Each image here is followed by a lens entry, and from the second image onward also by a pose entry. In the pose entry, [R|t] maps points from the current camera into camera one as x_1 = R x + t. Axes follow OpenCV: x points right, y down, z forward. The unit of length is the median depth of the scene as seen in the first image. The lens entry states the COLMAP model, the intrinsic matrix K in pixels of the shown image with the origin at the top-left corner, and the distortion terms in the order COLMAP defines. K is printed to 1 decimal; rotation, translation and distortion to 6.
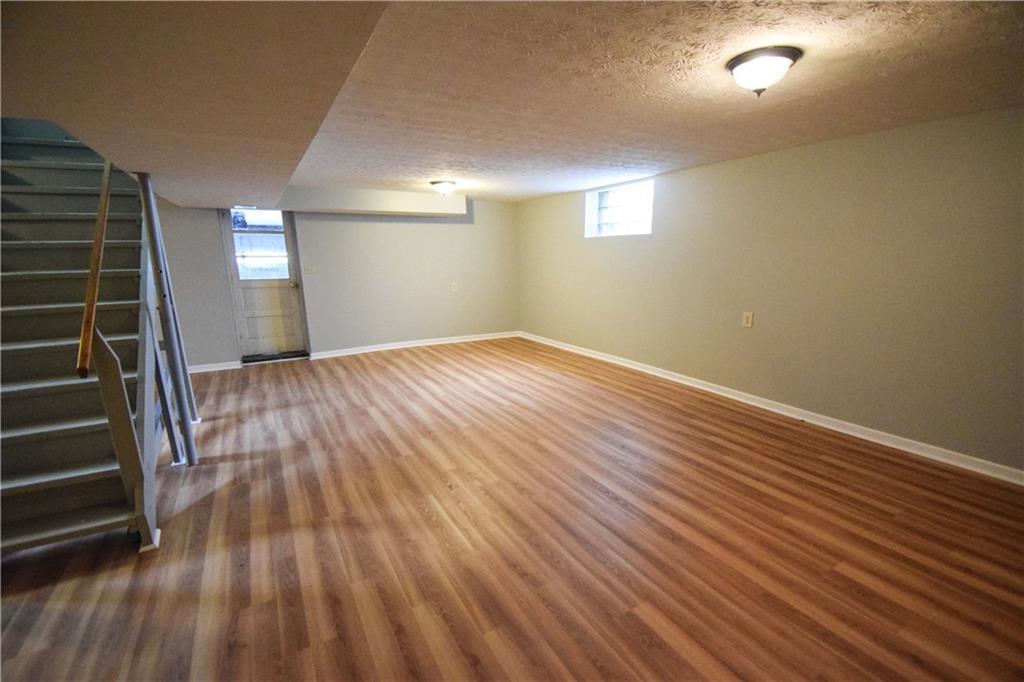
lens RADIAL K [[450.4, 0, 510.9], [0, 450.4, 356.4], [0, 0, 1]] dist [0.021483, -0.021097]
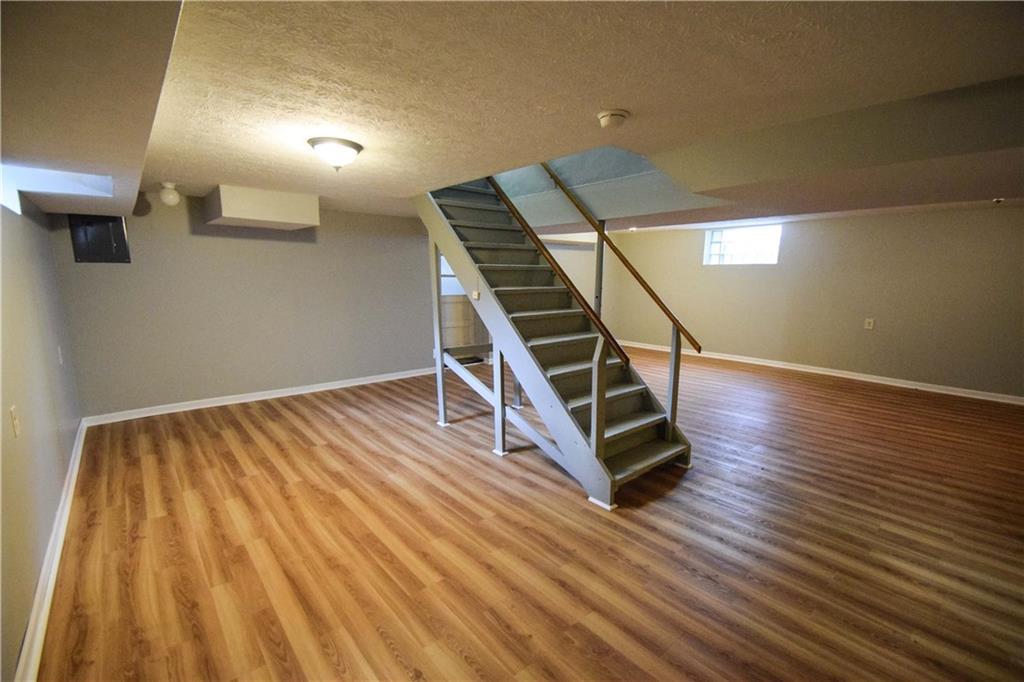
lens RADIAL K [[450.4, 0, 510.9], [0, 450.4, 356.4], [0, 0, 1]] dist [0.021483, -0.021097]
pose [[0.981931, -0.018427, 0.188342, -0.971102], [0.026224, 0.998895, -0.038992, 0.053461], [-0.187415, 0.043226, 0.981329, -0.238514]]
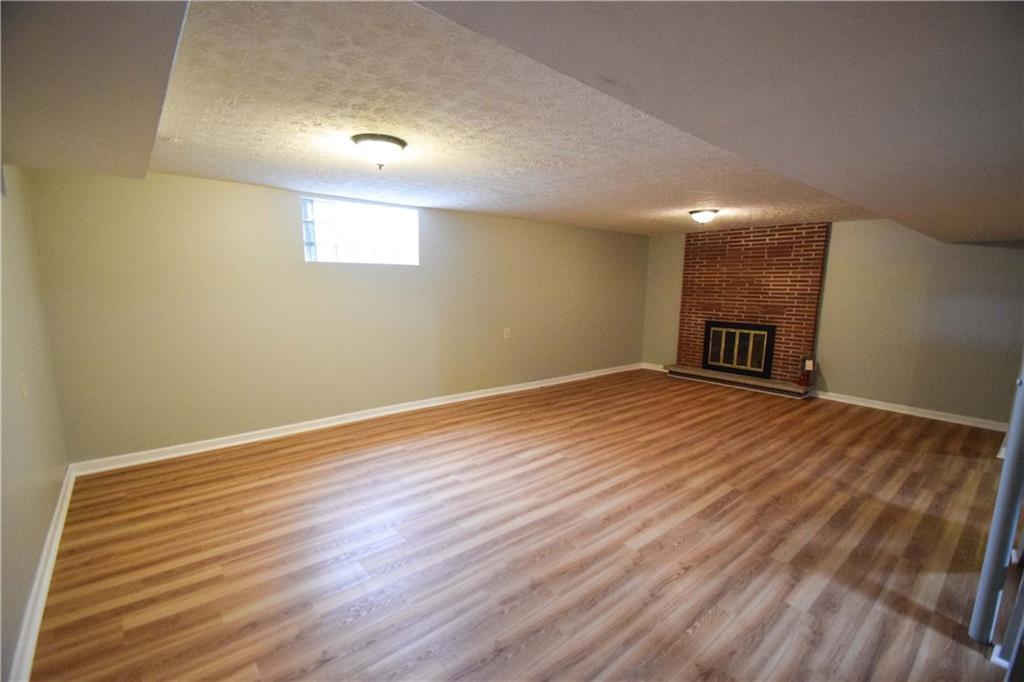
lens RADIAL K [[450.4, 0, 510.9], [0, 450.4, 356.4], [0, 0, 1]] dist [0.021483, -0.021097]
pose [[-0.184354, -0.151554, 0.971105, -0.901734], [0.207896, 0.959671, 0.189236, -0.294972], [-0.960621, 0.236775, -0.145412, 1.299328]]
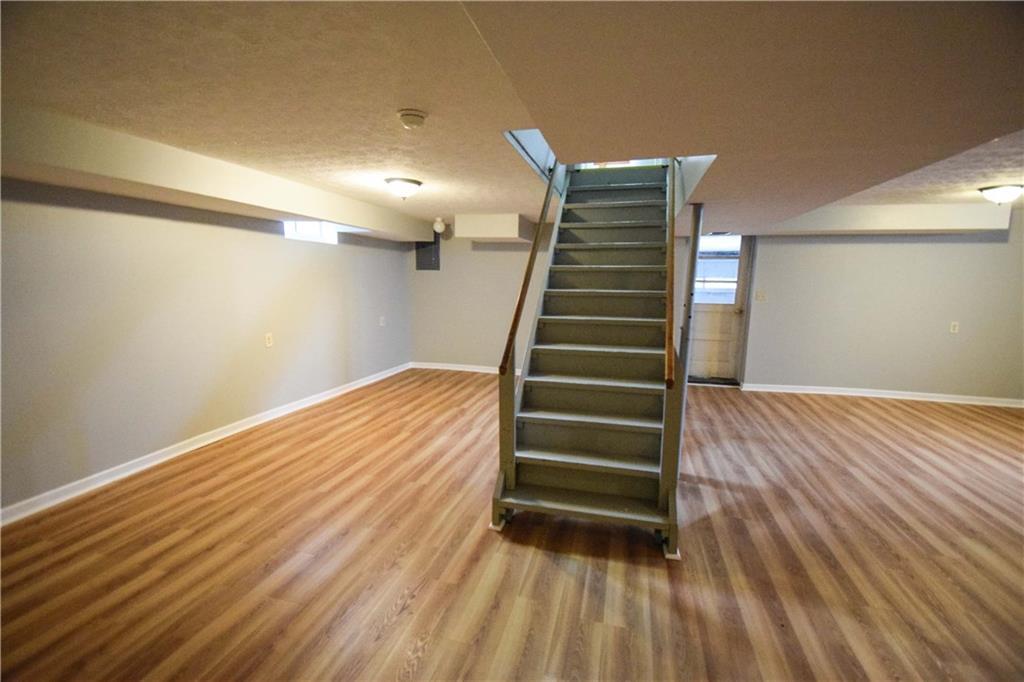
lens RADIAL K [[450.4, 0, 510.9], [0, 450.4, 356.4], [0, 0, 1]] dist [0.021483, -0.021097]
pose [[0.714117, 0.136974, -0.686495, -0.239643], [-0.173186, 0.984754, 0.016329, 0.009799], [0.678265, 0.107230, 0.726951, -0.035324]]
